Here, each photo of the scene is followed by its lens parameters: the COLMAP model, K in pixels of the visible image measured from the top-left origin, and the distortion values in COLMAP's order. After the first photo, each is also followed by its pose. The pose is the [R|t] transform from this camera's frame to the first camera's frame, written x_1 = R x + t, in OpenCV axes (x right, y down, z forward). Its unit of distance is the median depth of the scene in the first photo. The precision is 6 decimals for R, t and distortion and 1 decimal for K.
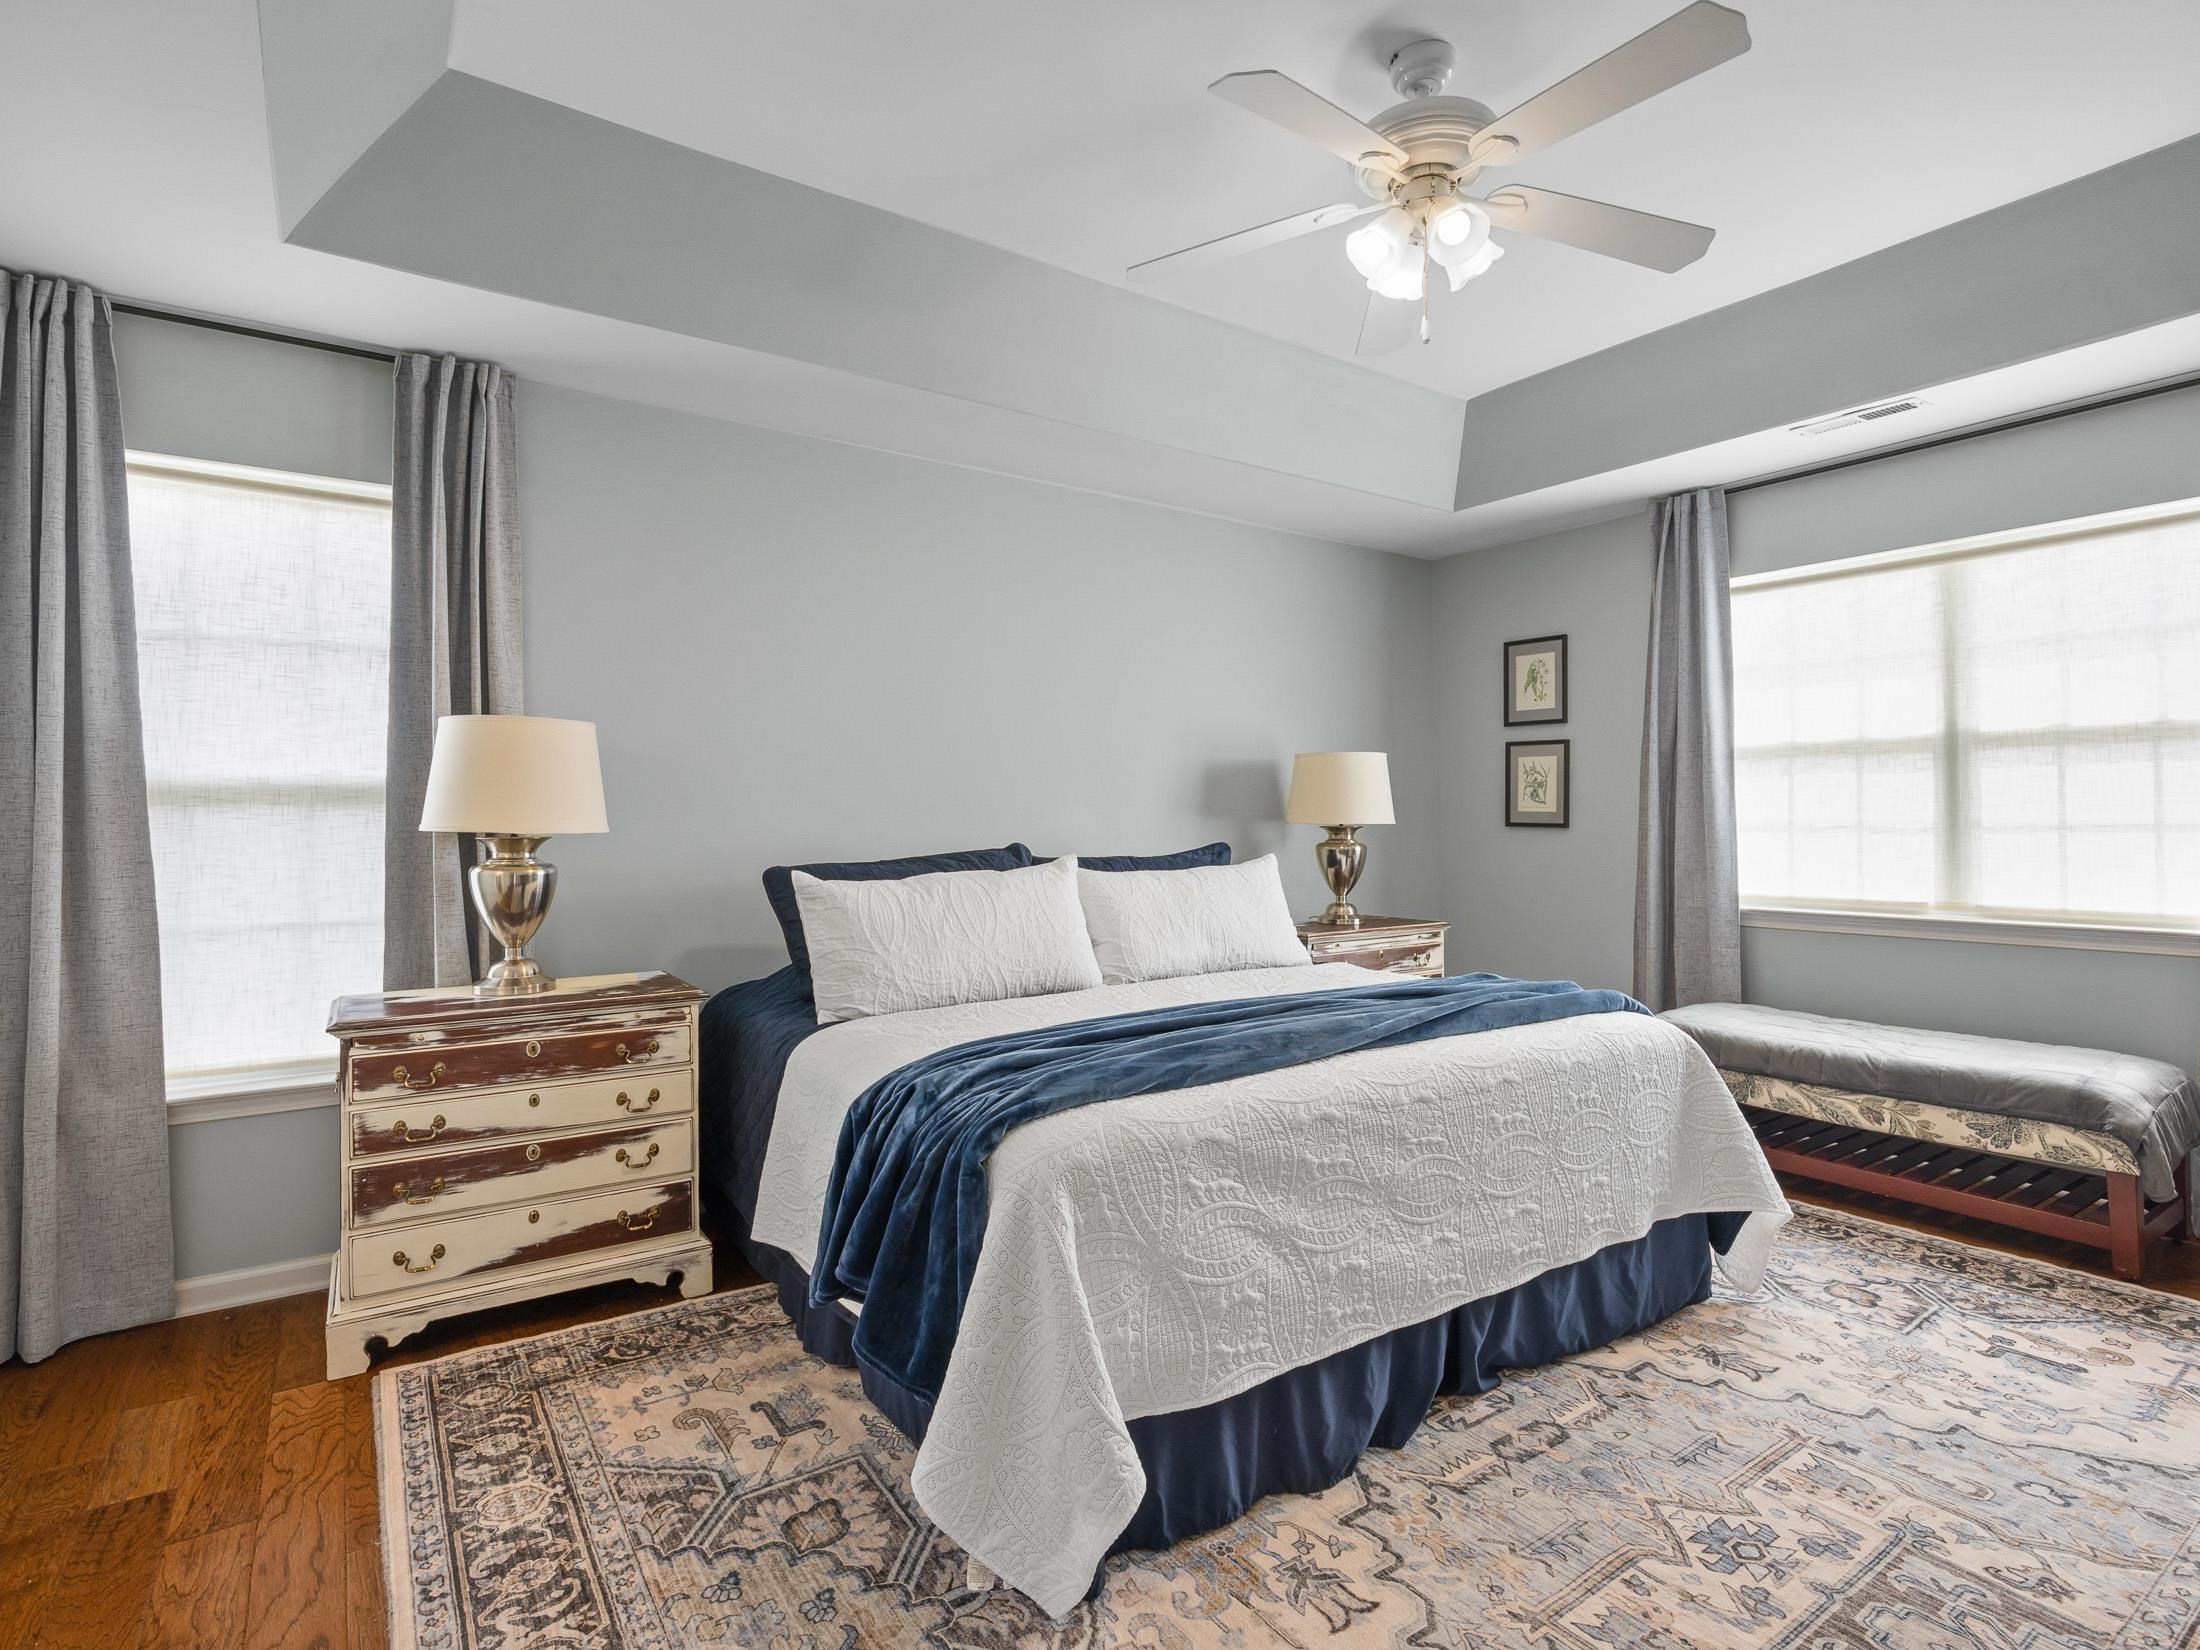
lens RADIAL K [[1104.9, 0, 1101.5], [0, 1104.9, 813.2], [0, 0, 1]] dist [-0.022712, 0.000377]
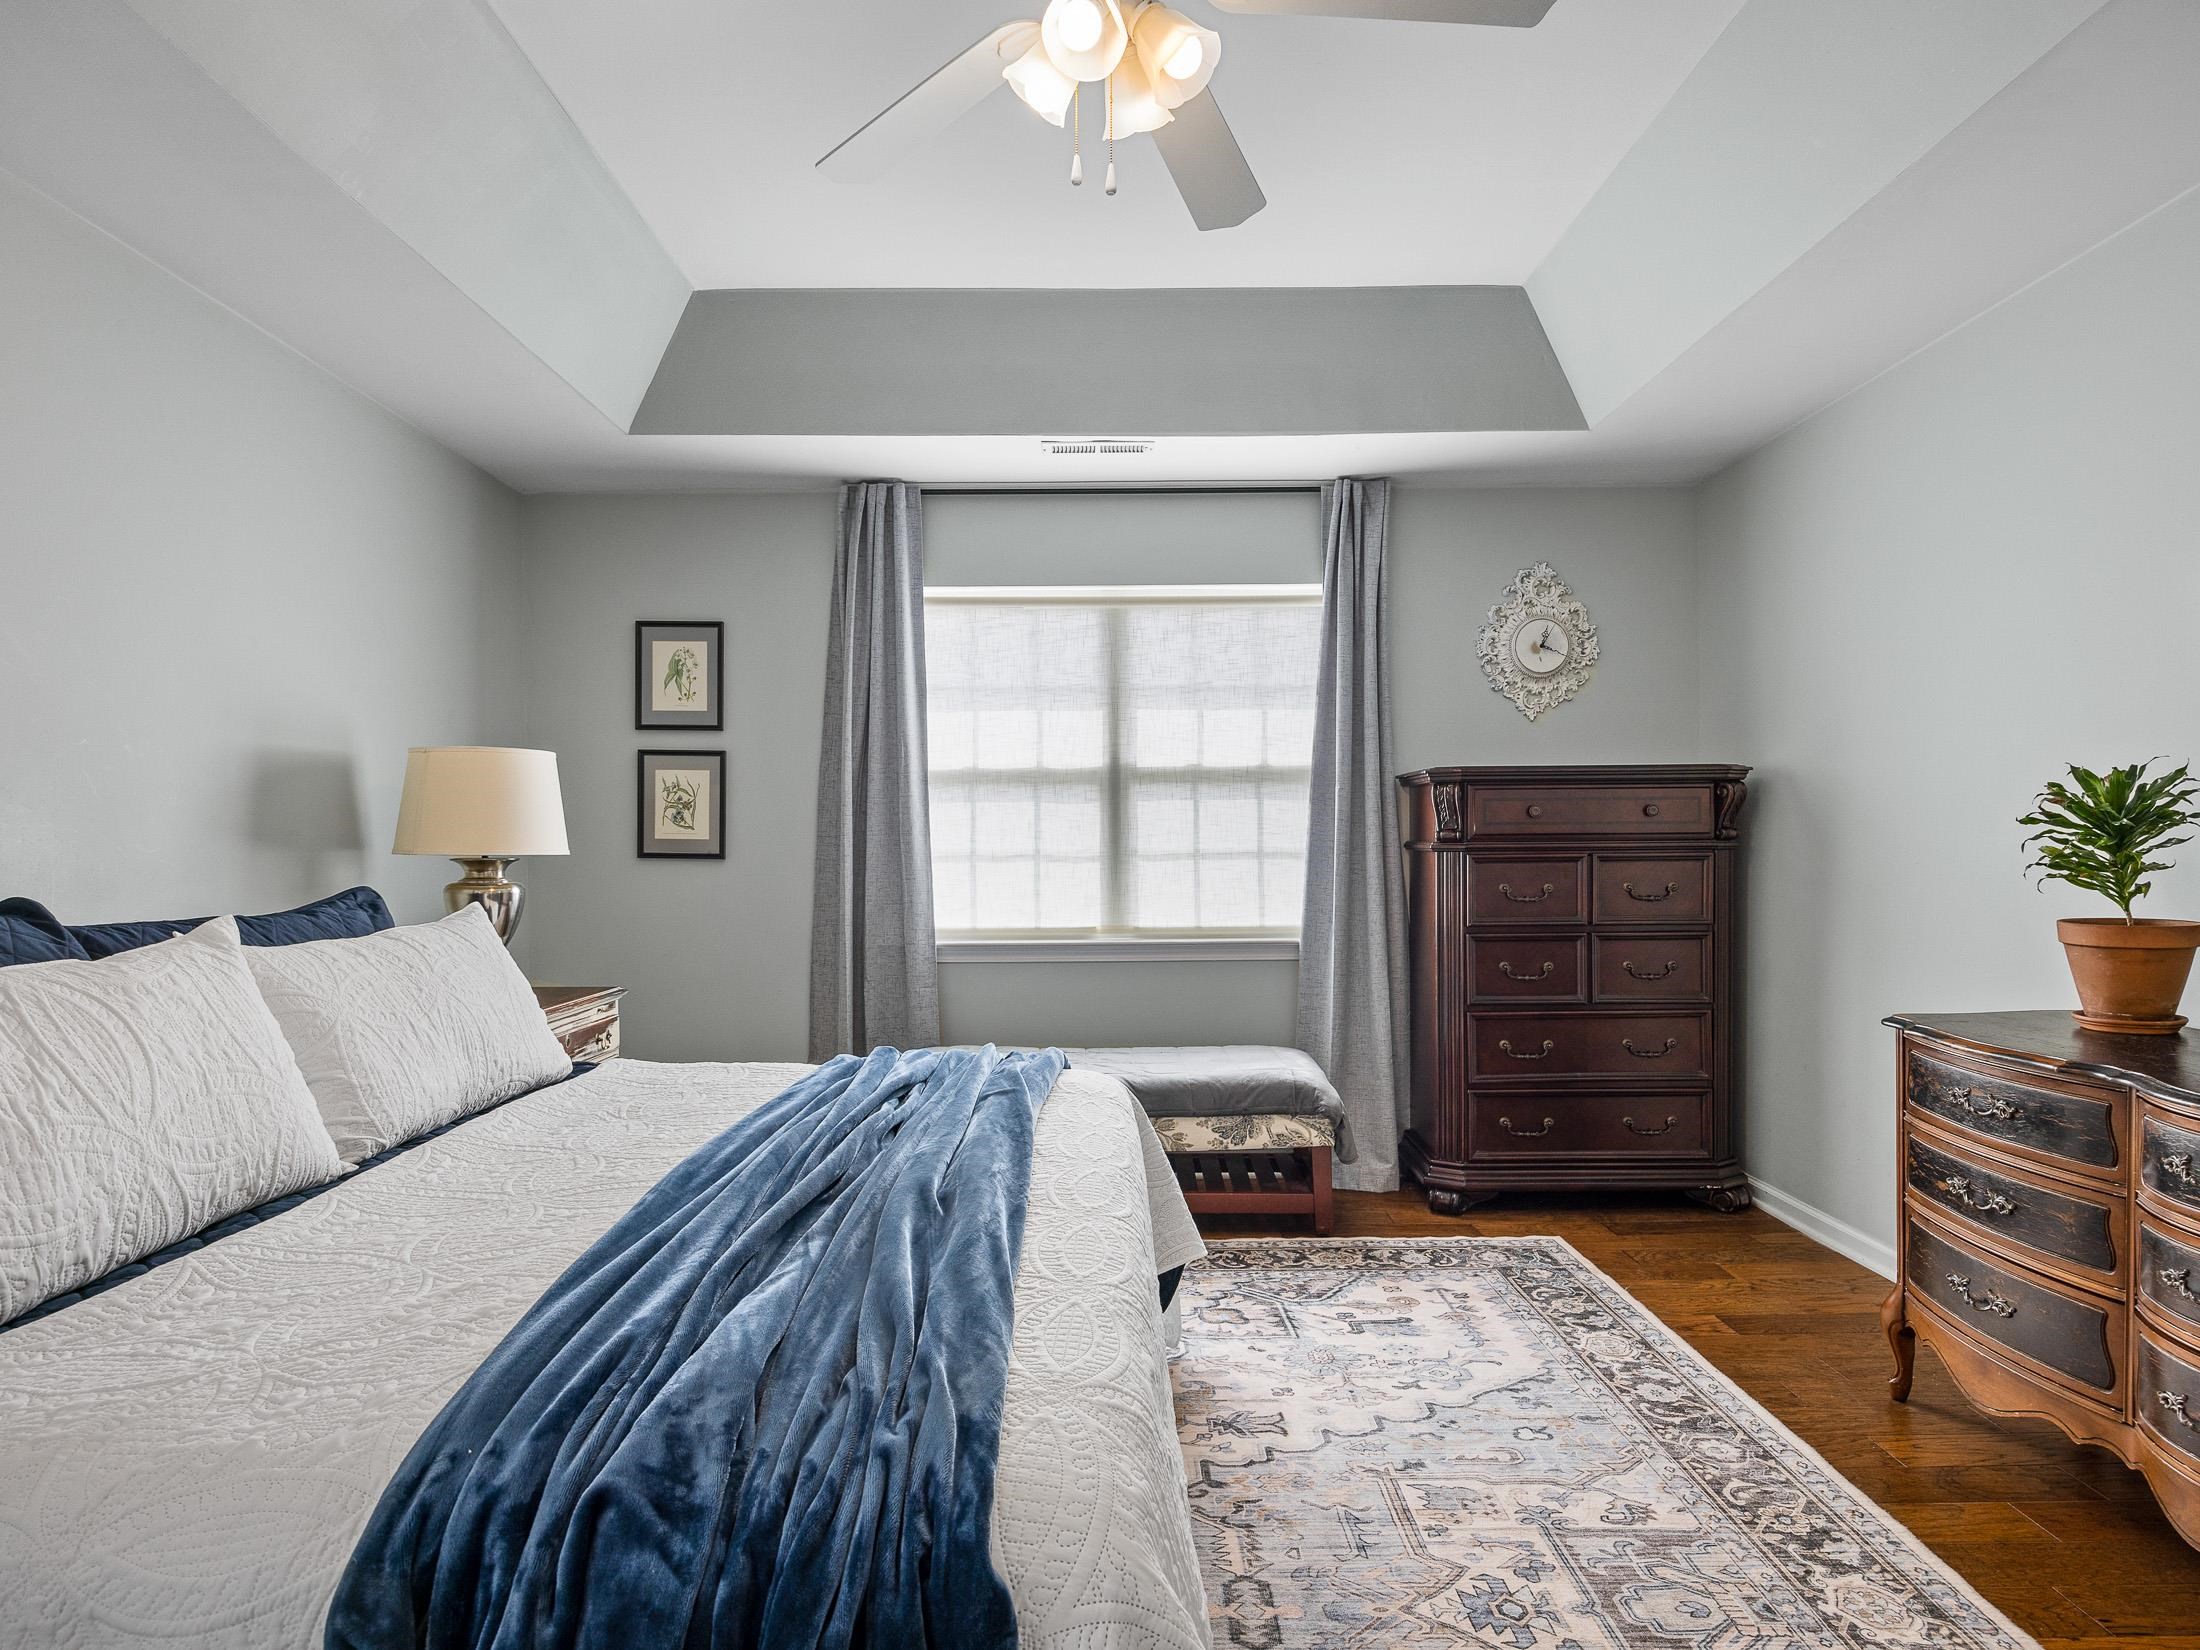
lens RADIAL K [[1247.9, 0, 1067.2], [0, 1247.9, 866.0], [0, 0, 1]] dist [-0.016406, 0.003819]
pose [[0.572217, -0.010636, 0.820033, -0.352092], [-0.003095, 0.999881, 0.015128, 0.006596], [-0.820097, -0.011194, 0.572116, 0.479930]]
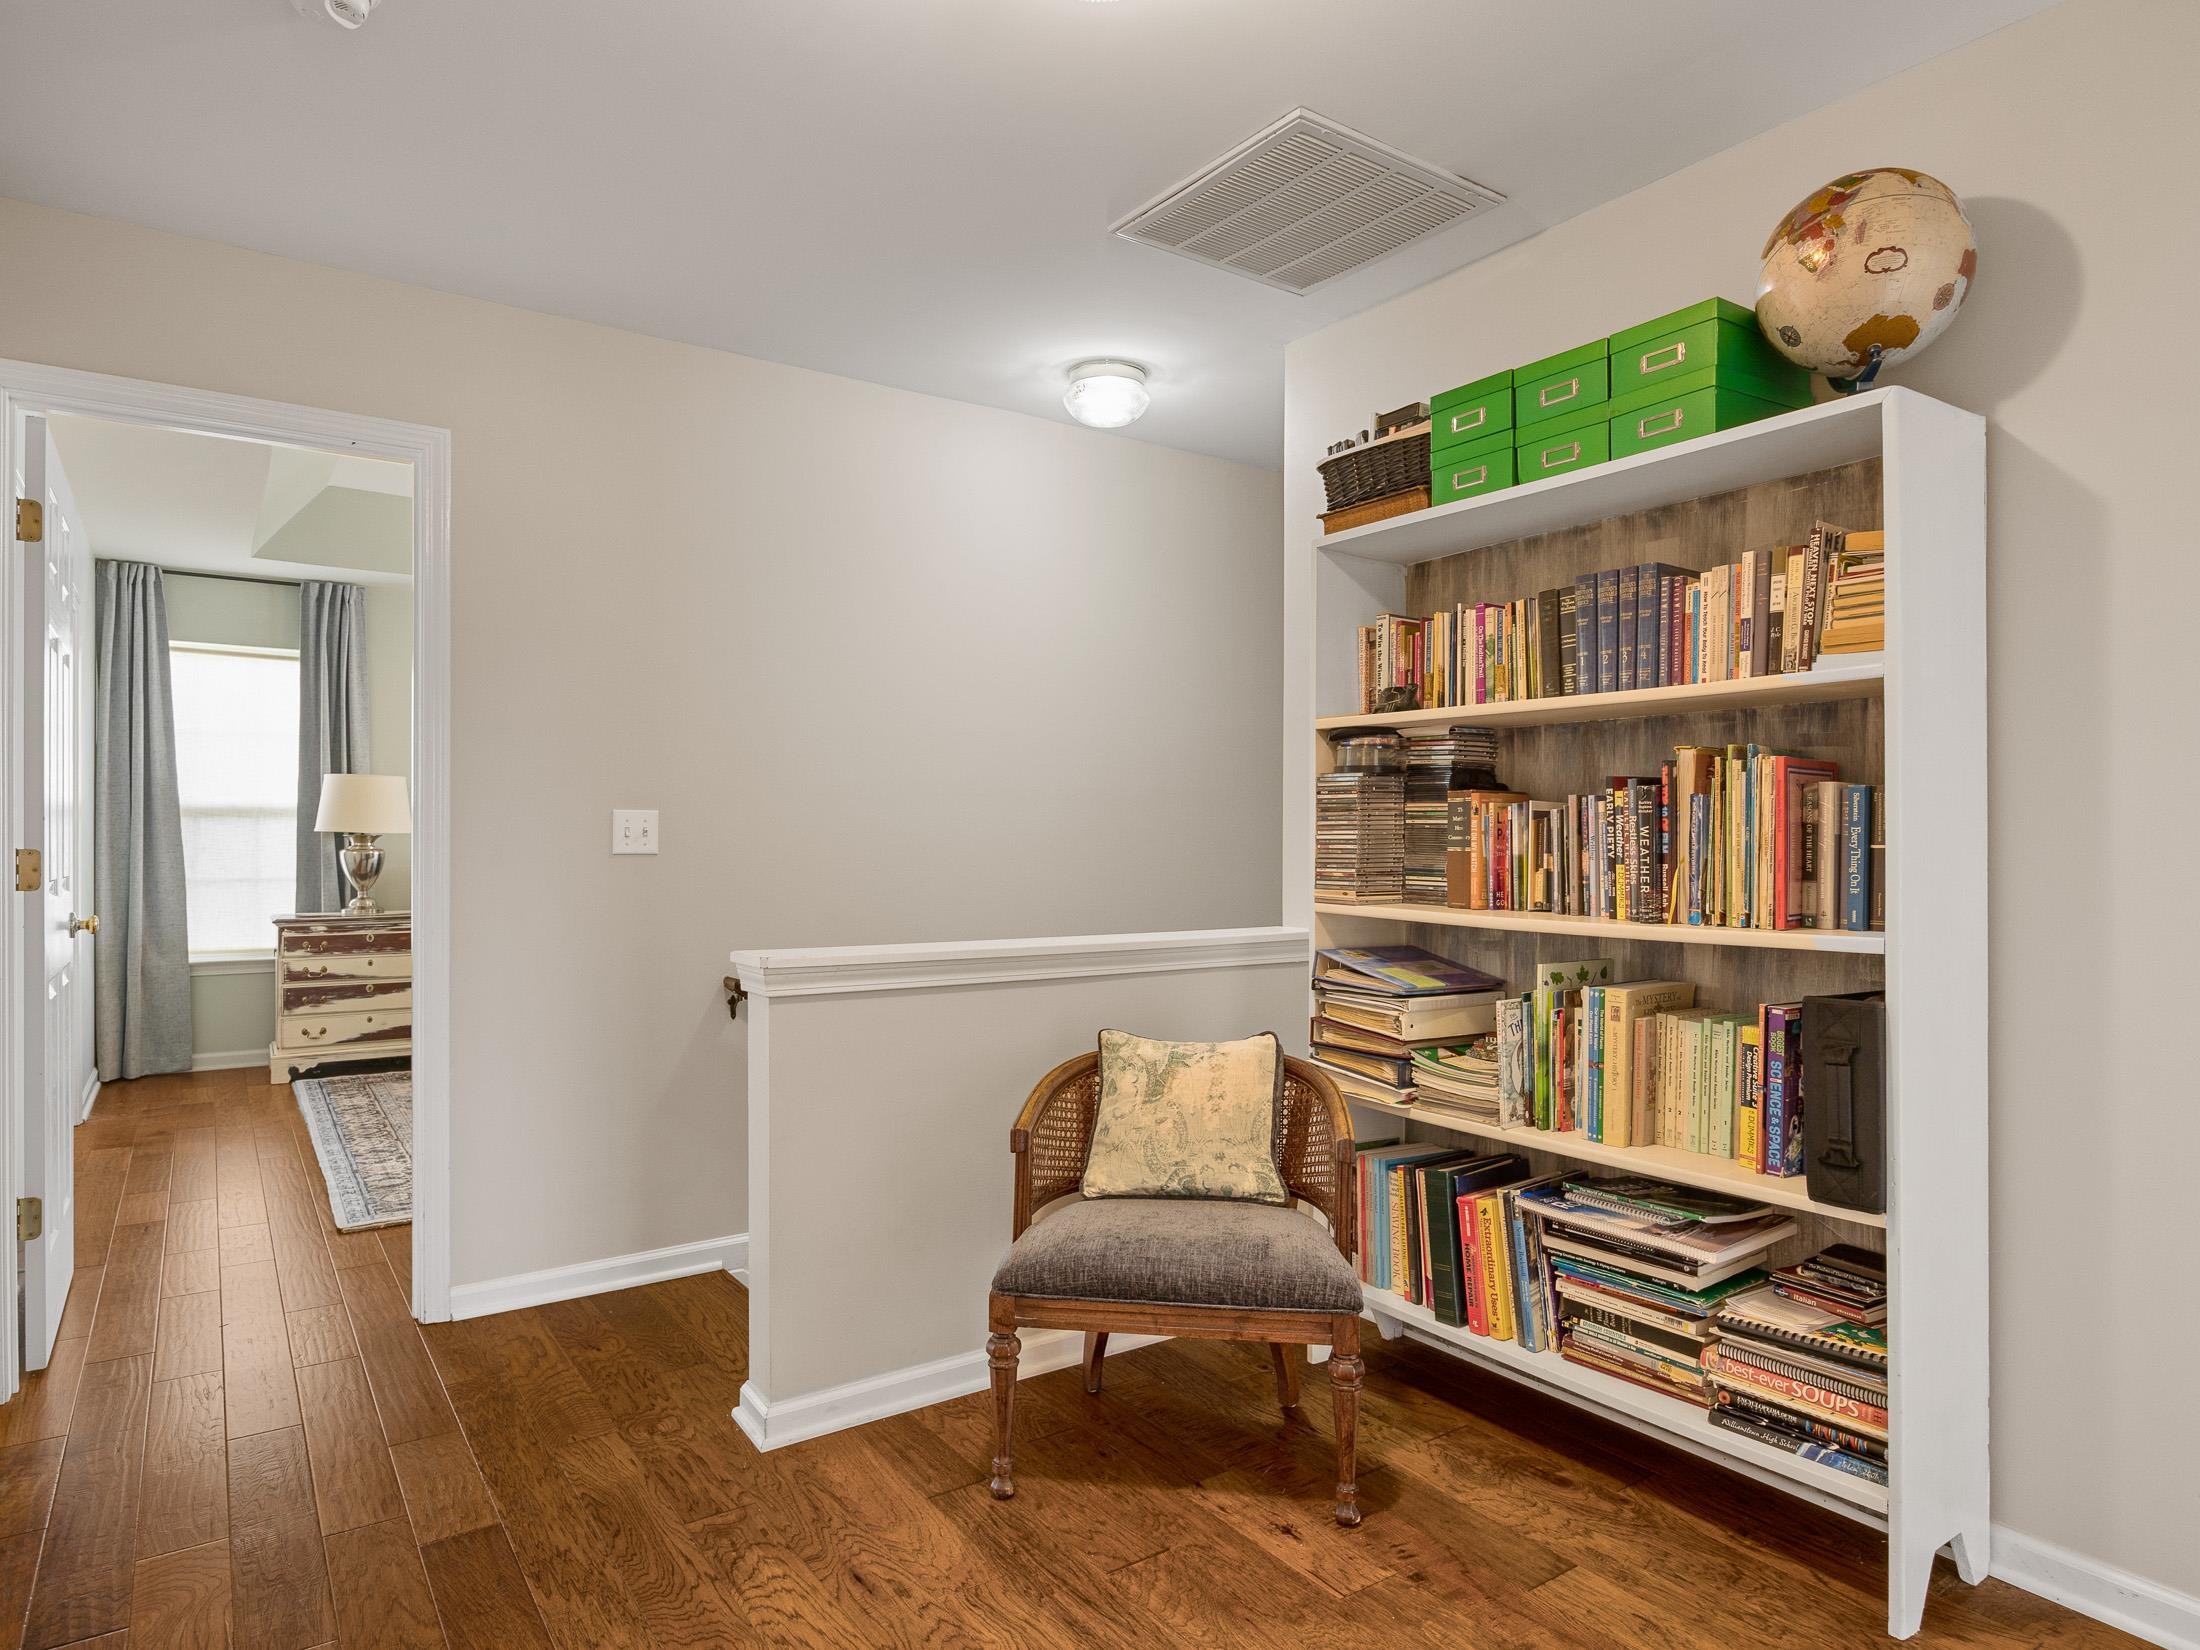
lens RADIAL K [[1247.9, 0, 1040.4], [0, 1247.9, 852.6], [0, 0, 1]] dist [-0.016406, 0.003819]
pose [[0.999841, 0.010481, -0.014453, 0.571209], [-0.010281, 0.999852, 0.013803, 0.008475], [0.014596, -0.013653, 0.999800, -0.969125]]
